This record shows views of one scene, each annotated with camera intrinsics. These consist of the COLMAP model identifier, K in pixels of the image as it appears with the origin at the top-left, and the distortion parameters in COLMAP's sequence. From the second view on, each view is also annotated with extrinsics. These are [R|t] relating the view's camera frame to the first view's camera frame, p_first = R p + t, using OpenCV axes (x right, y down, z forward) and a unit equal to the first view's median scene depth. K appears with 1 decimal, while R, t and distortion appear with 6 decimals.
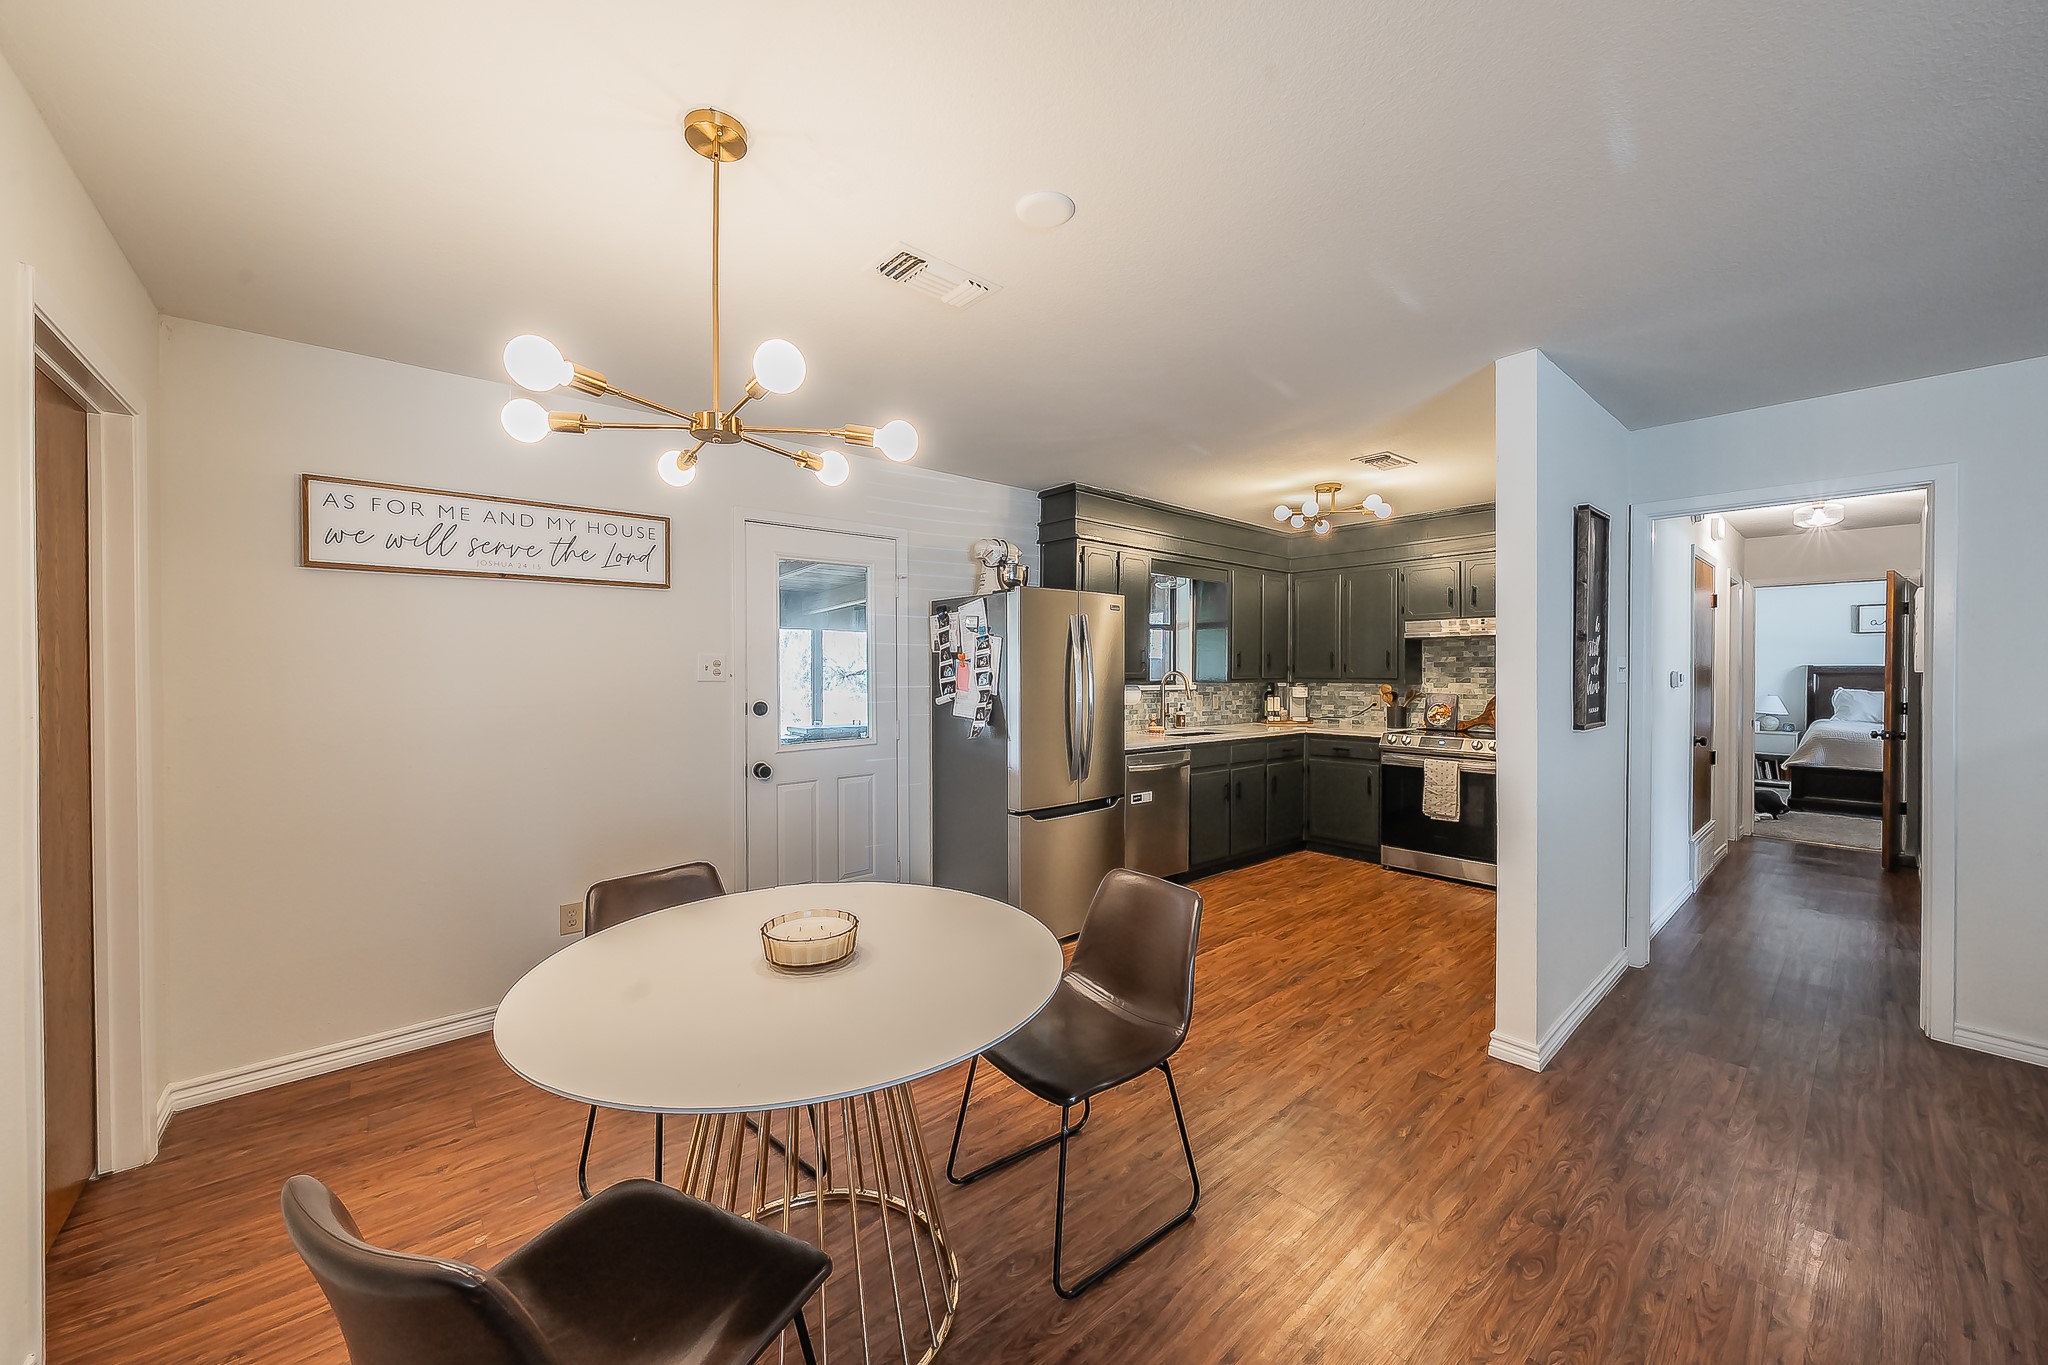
lens RADIAL K [[759.7, 0, 1024.1], [0, 759.7, 665.5], [0, 0, 1]] dist [-0.003330, -0.000130]
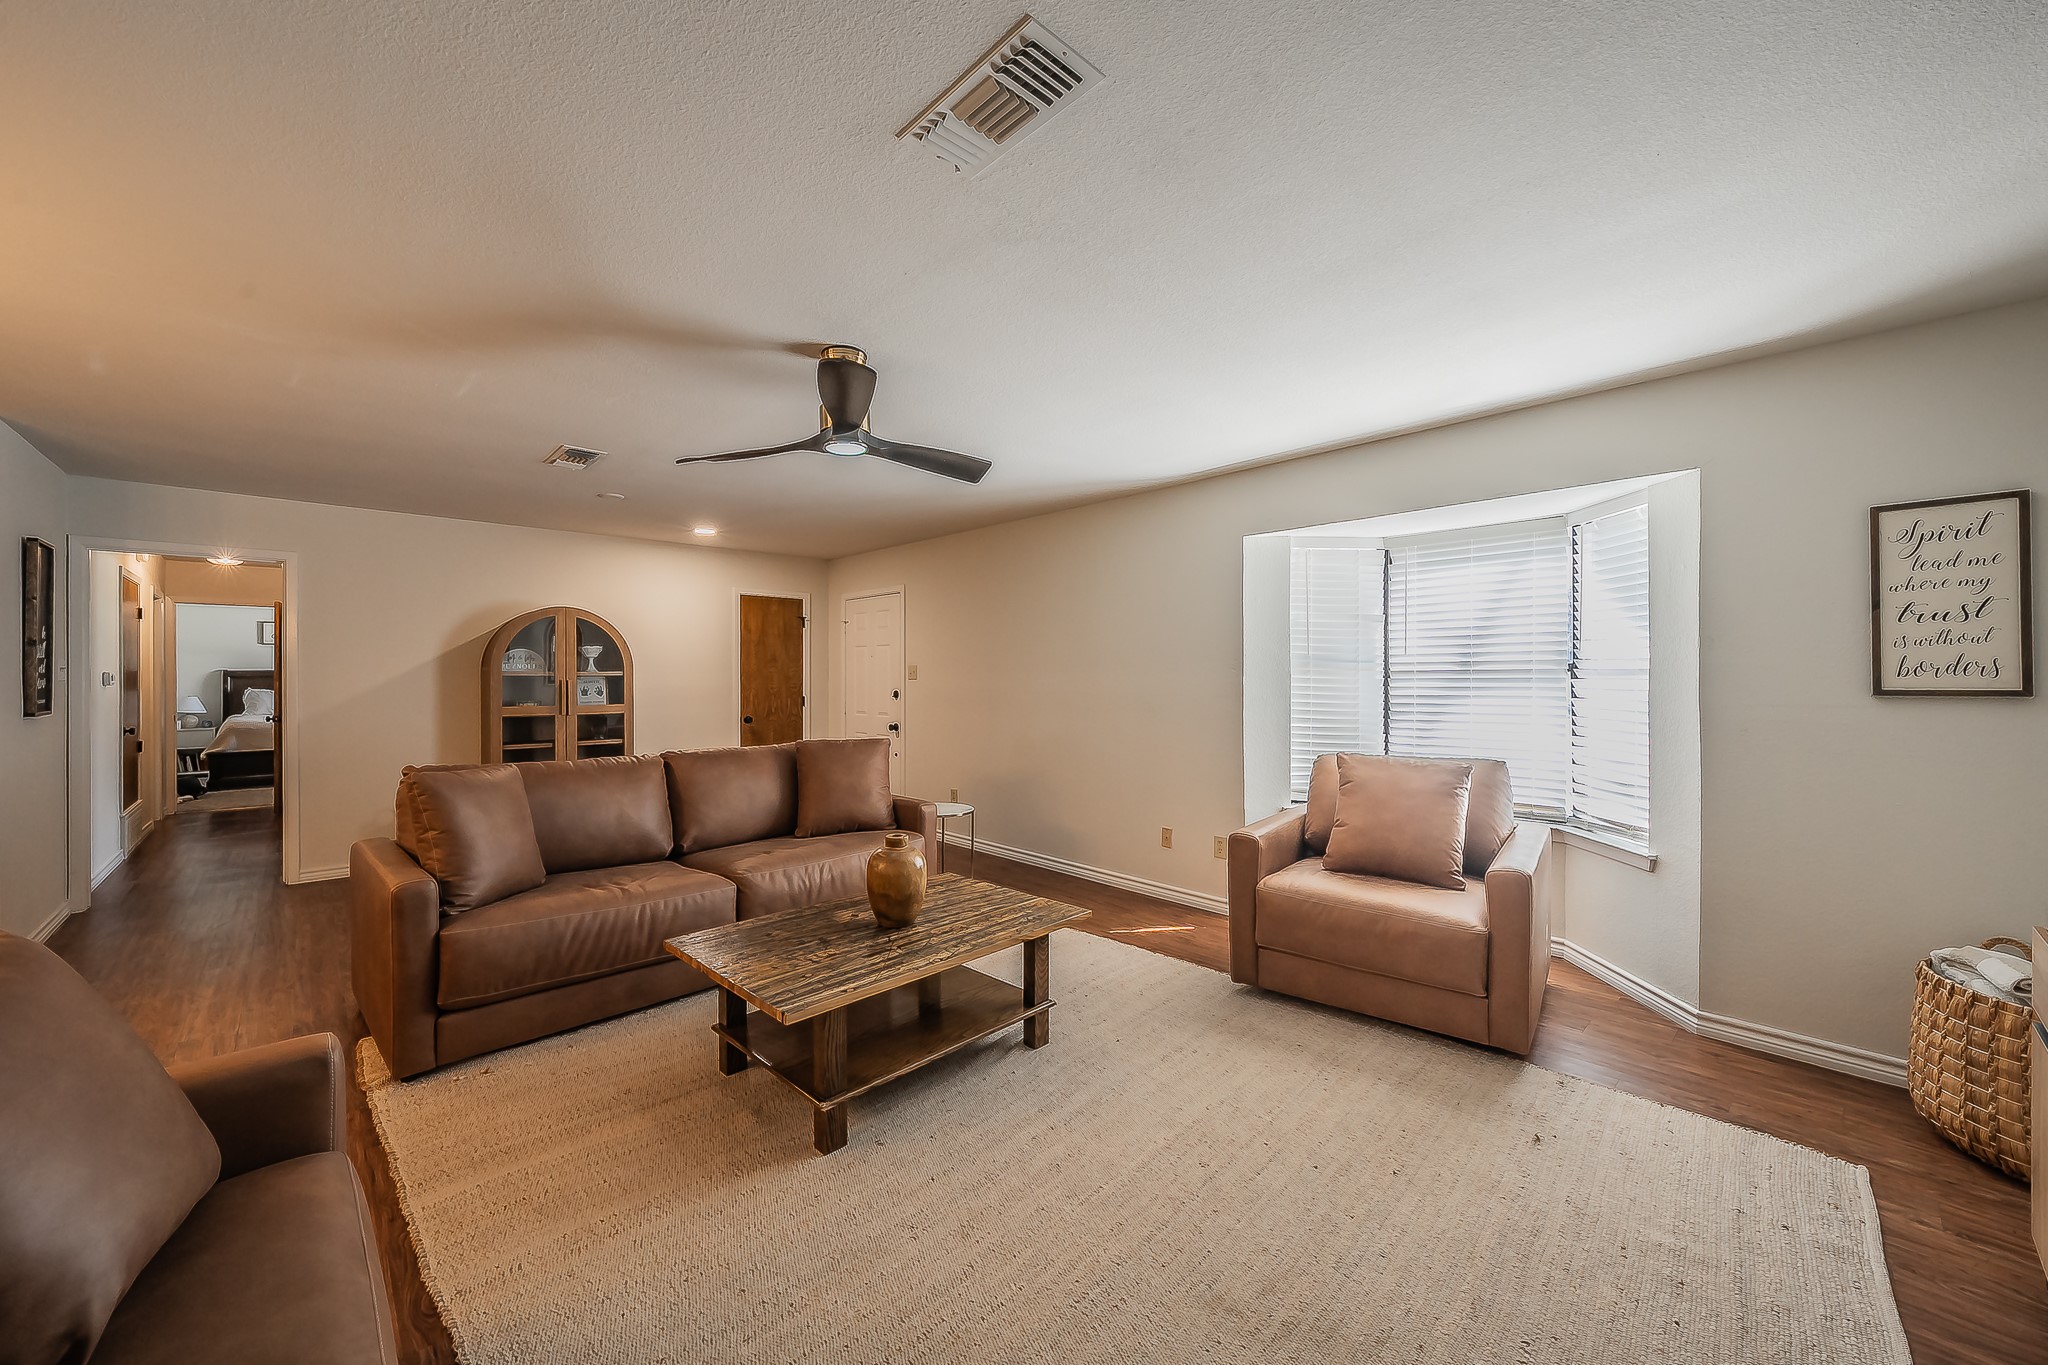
lens RADIAL K [[817.4, 0, 1026.9], [0, 817.4, 666.7], [0, 0, 1]] dist [0.000331, 0.000388]
pose [[-0.002372, 0.000092, 0.999997, -0.371700], [0.010623, 0.999944, -0.000067, 0.011981], [-0.999941, 0.010623, -0.002373, -0.383261]]
